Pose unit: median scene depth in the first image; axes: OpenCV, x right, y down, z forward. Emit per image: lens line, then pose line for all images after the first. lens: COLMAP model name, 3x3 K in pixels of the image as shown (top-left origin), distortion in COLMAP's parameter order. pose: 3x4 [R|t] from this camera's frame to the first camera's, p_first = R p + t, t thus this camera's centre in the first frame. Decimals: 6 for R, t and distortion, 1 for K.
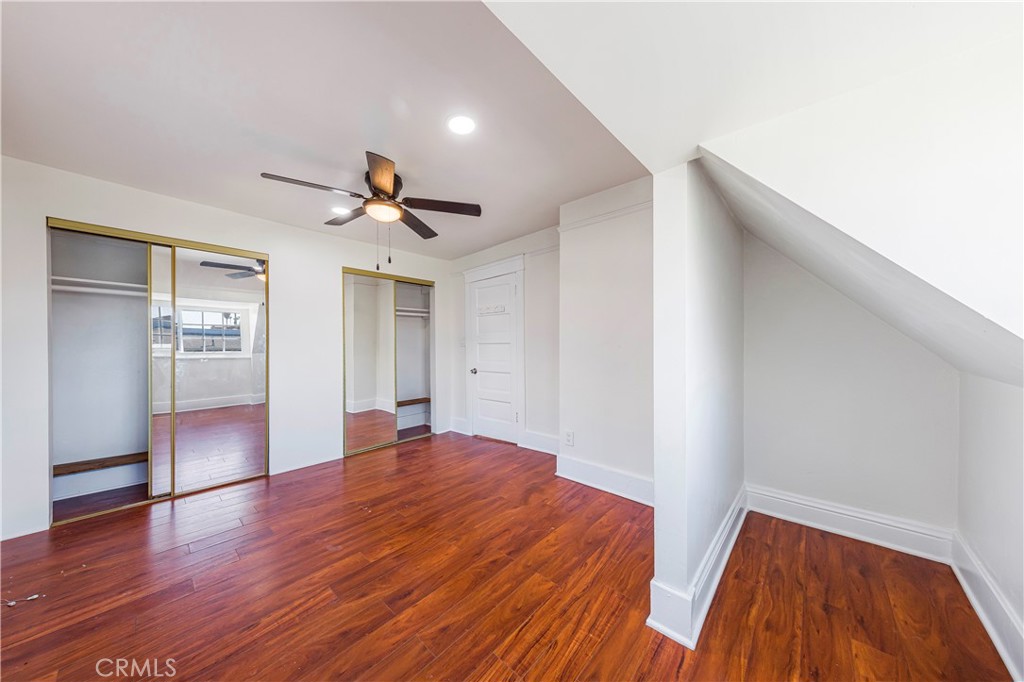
lens RADIAL K [[325.6, 0, 508.4], [0, 325.6, 338.8], [0, 0, 1]] dist [0.005710, -0.000174]
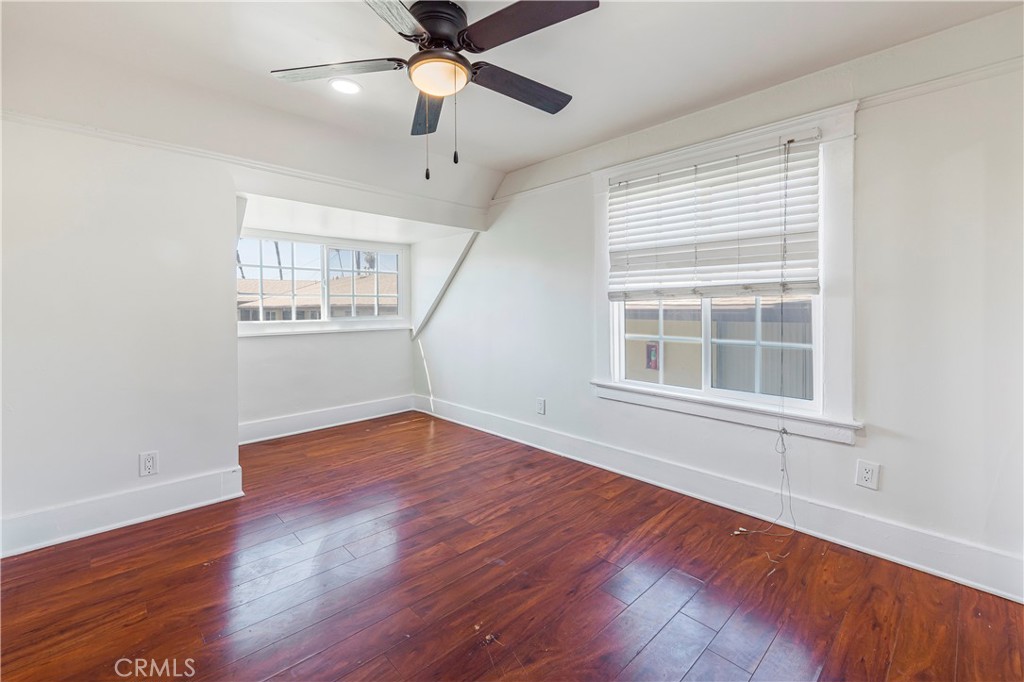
lens RADIAL K [[448.0, 0, 500.2], [0, 448.0, 310.4], [0, 0, 1]] dist [0.015830, 0.000133]
pose [[-0.997081, 0.007789, 0.075955, -0.569872], [0.008215, 0.999952, 0.005305, 0.021287], [-0.075910, 0.005914, -0.997097, 1.876733]]
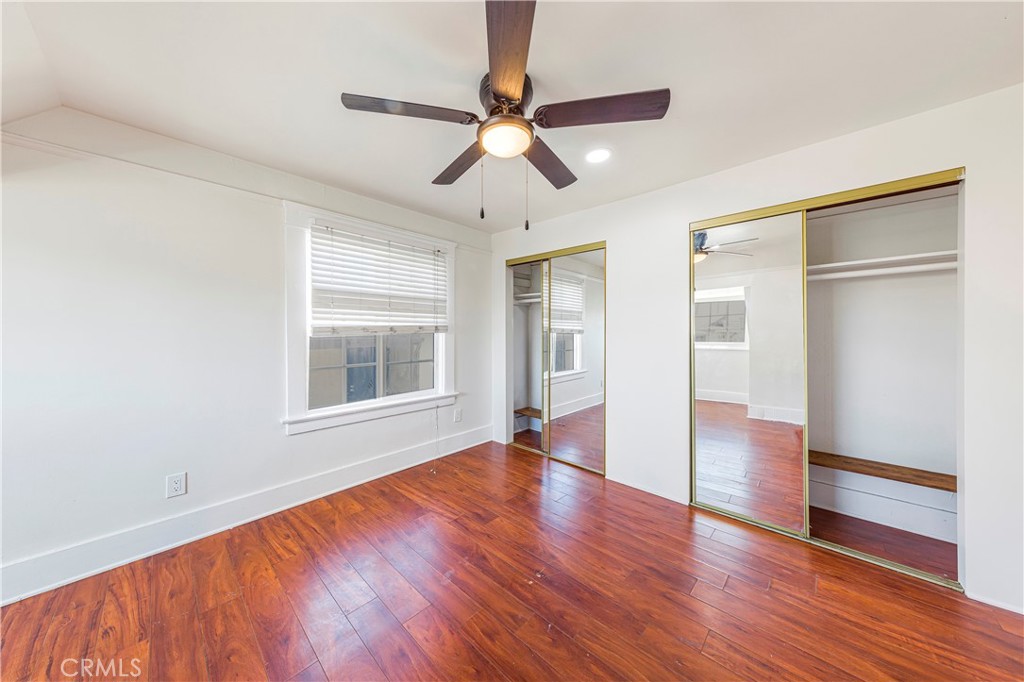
lens RADIAL K [[325.6, 0, 508.4], [0, 325.6, 338.8], [0, 0, 1]] dist [0.005710, -0.000174]
pose [[-0.000548, 0.019380, -0.999812, 0.284083], [0.011634, 0.999745, 0.019373, -0.002915], [0.999932, -0.011622, -0.000773, 1.050373]]
